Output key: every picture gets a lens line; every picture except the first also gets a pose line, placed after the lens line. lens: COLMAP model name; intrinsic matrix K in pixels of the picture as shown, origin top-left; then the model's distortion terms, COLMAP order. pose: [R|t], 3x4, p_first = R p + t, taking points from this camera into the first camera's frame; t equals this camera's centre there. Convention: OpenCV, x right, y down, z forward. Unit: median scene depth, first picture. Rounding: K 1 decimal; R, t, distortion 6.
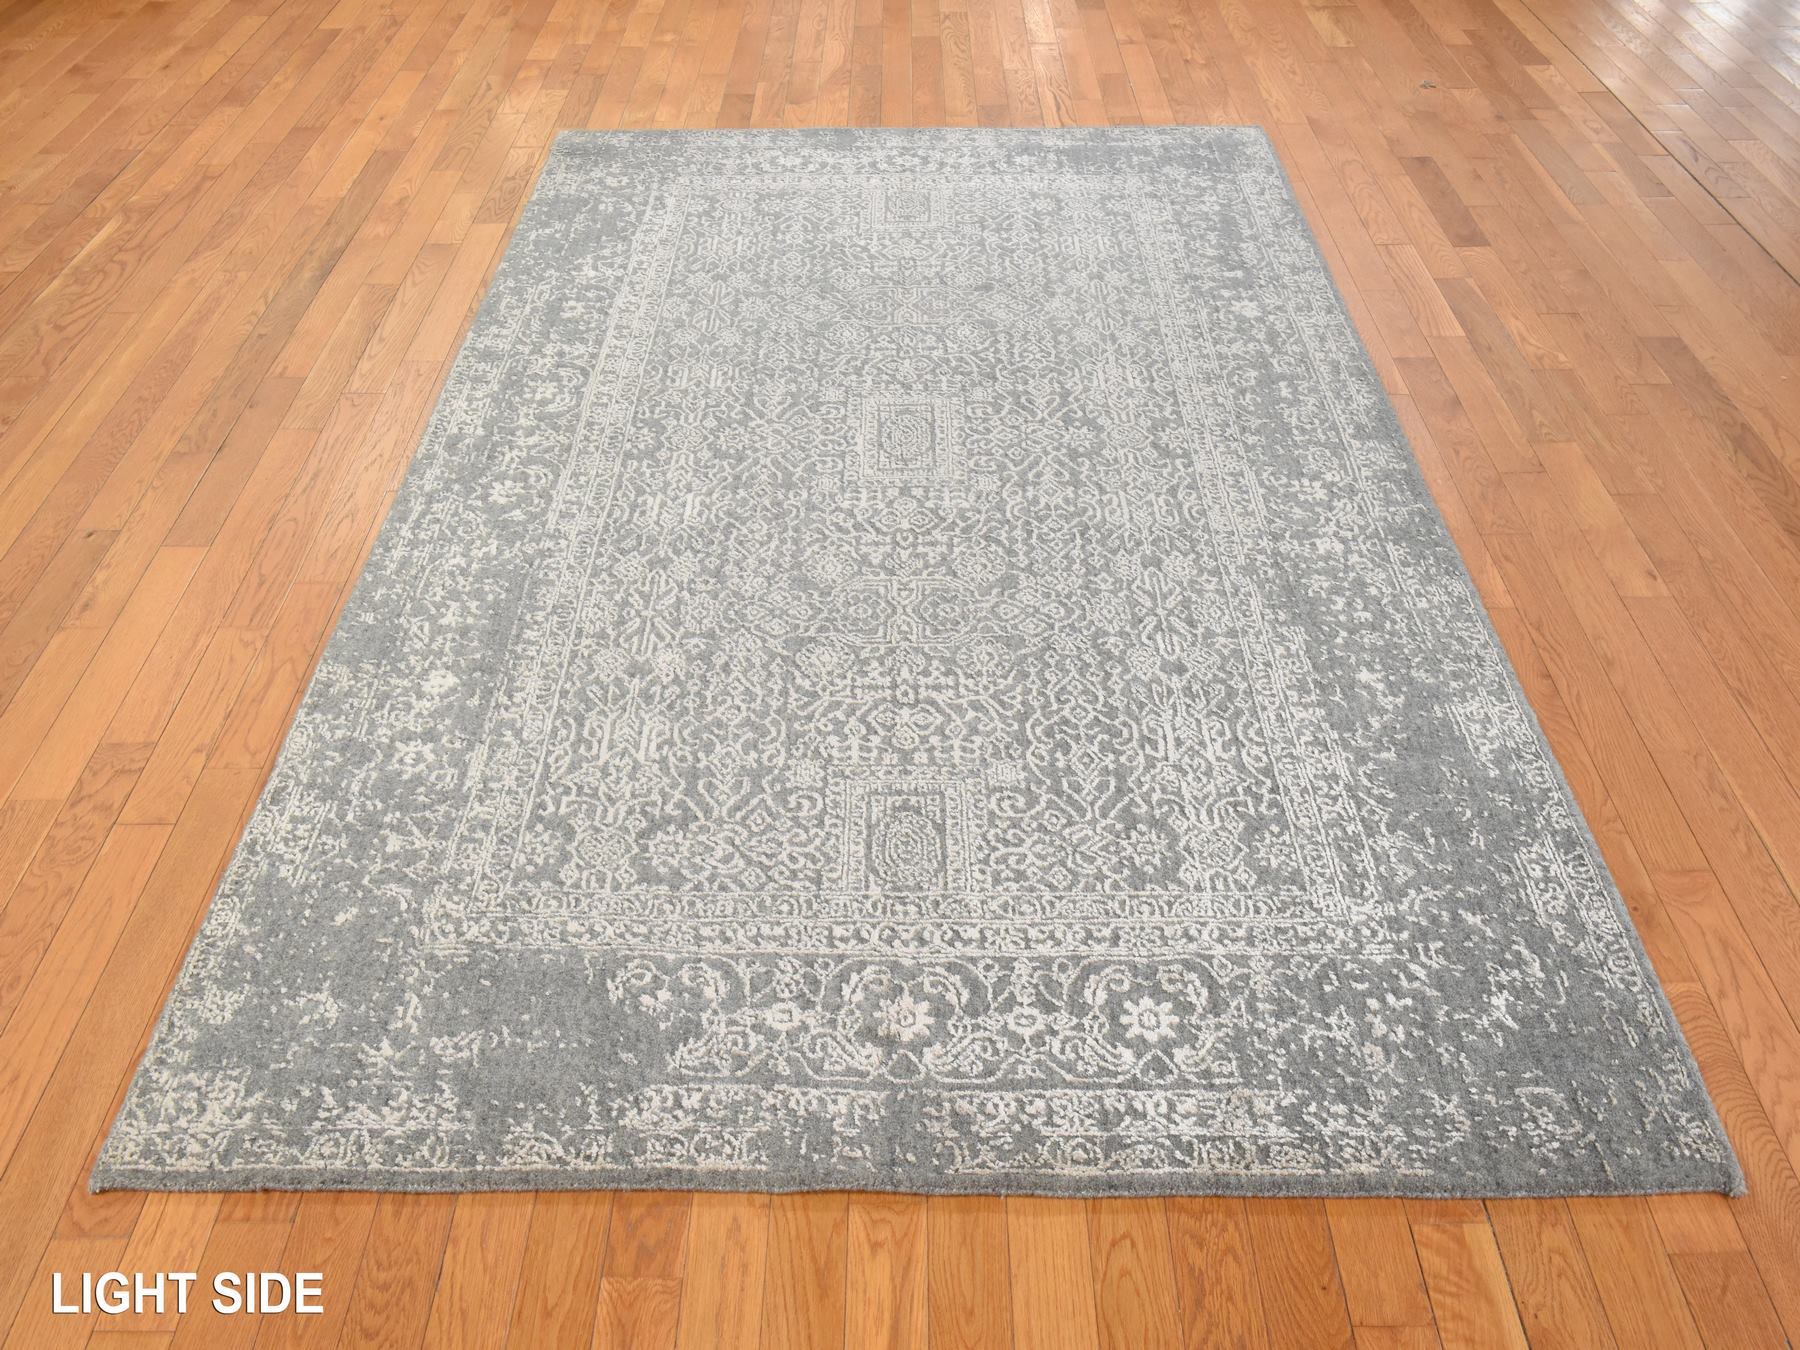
lens RADIAL K [[1668.4, 0, 900.0], [0, 1668.4, 675.0], [0, 0, 1]] dist [-0.011563, -0.031019]
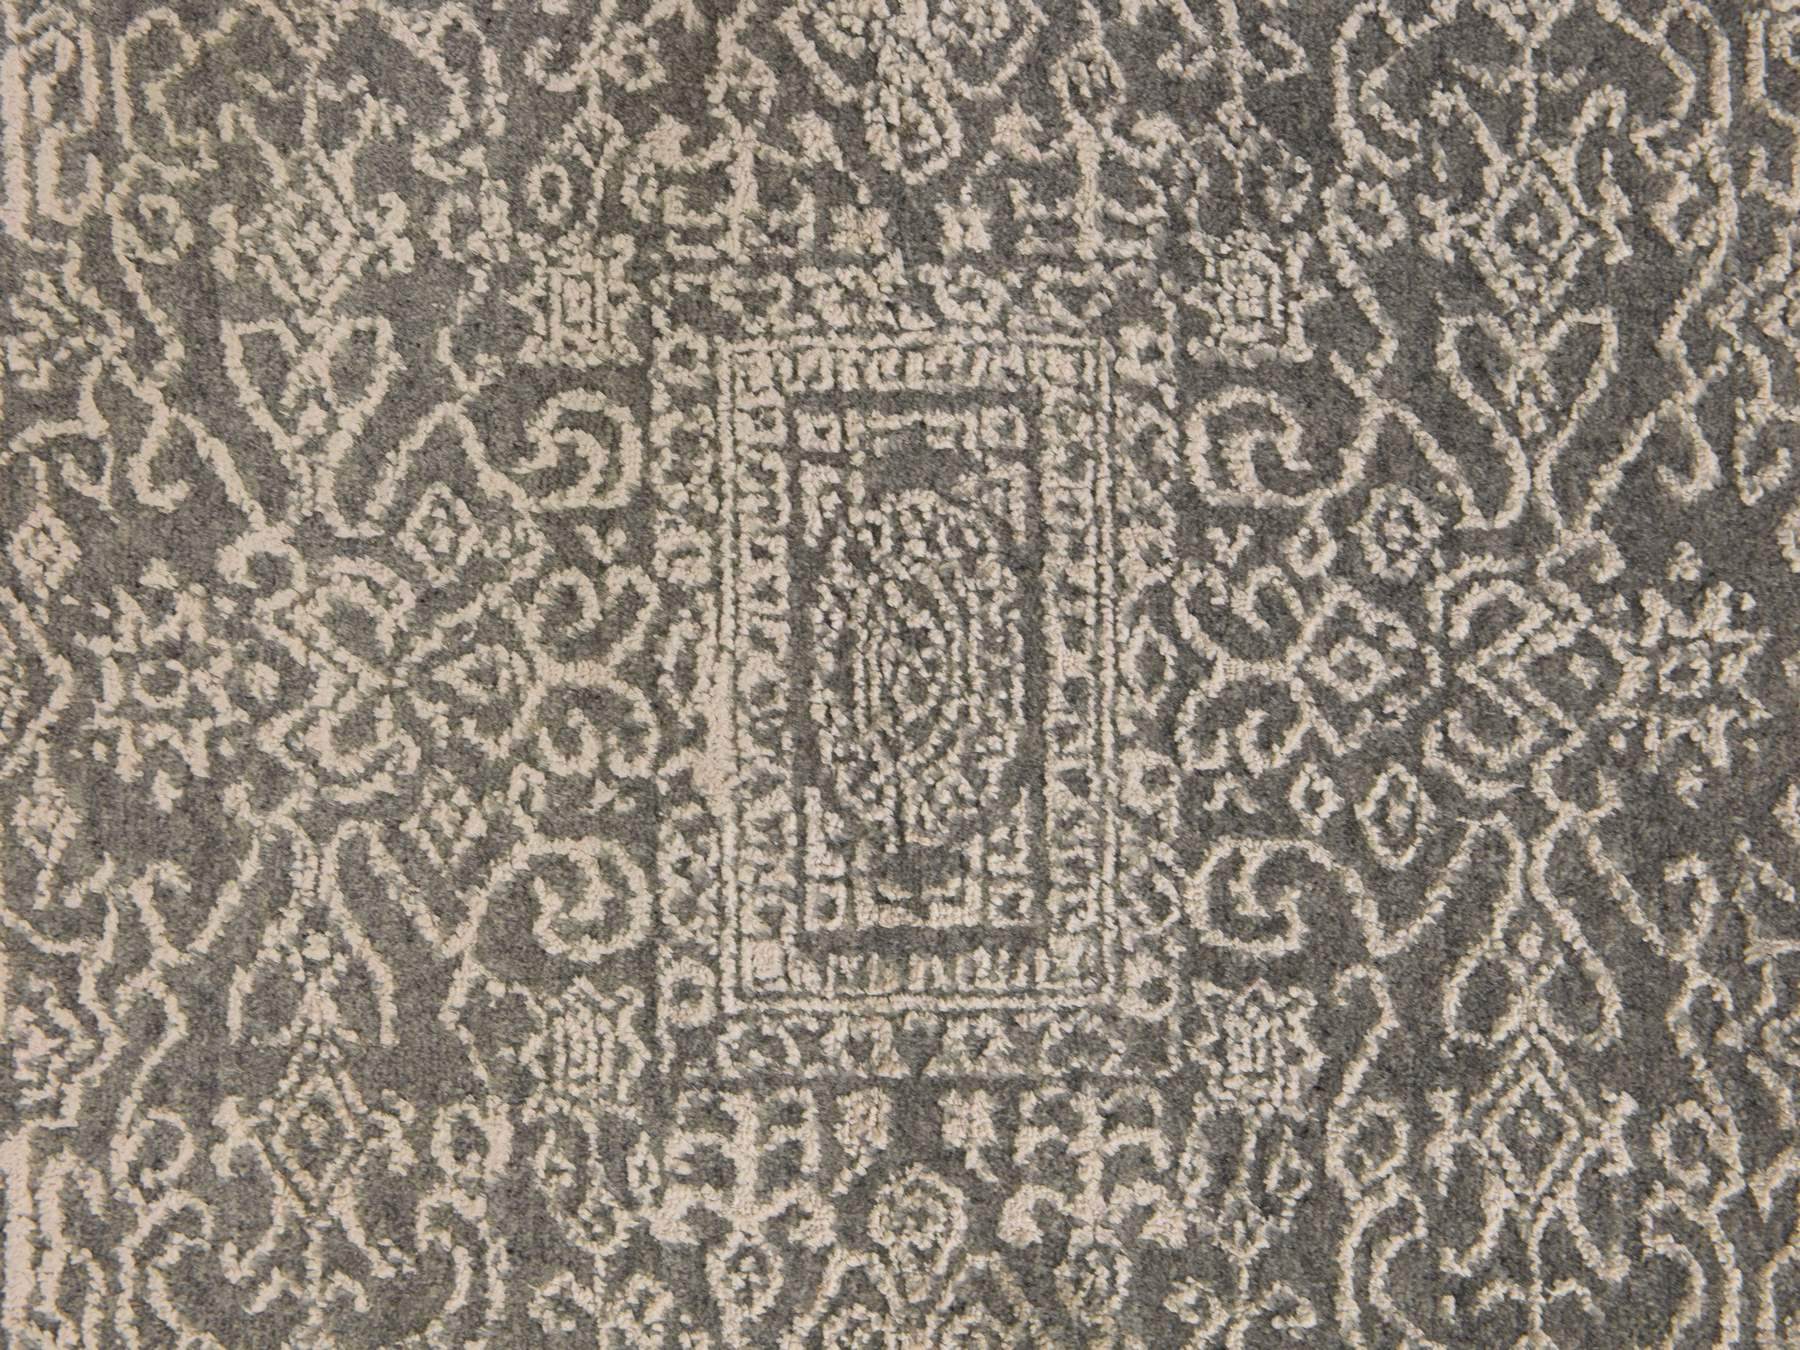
lens RADIAL K [[3696.0, 0, 824.3], [0, 3696.0, 675.5], [0, 0, 1]] dist [0.270665, -0.177783]
pose [[0.999655, -0.012441, -0.023138, 0.002671], [0.025791, 0.632292, 0.774301, -0.523445], [0.004997, -0.774630, 0.632395, 0.661902]]
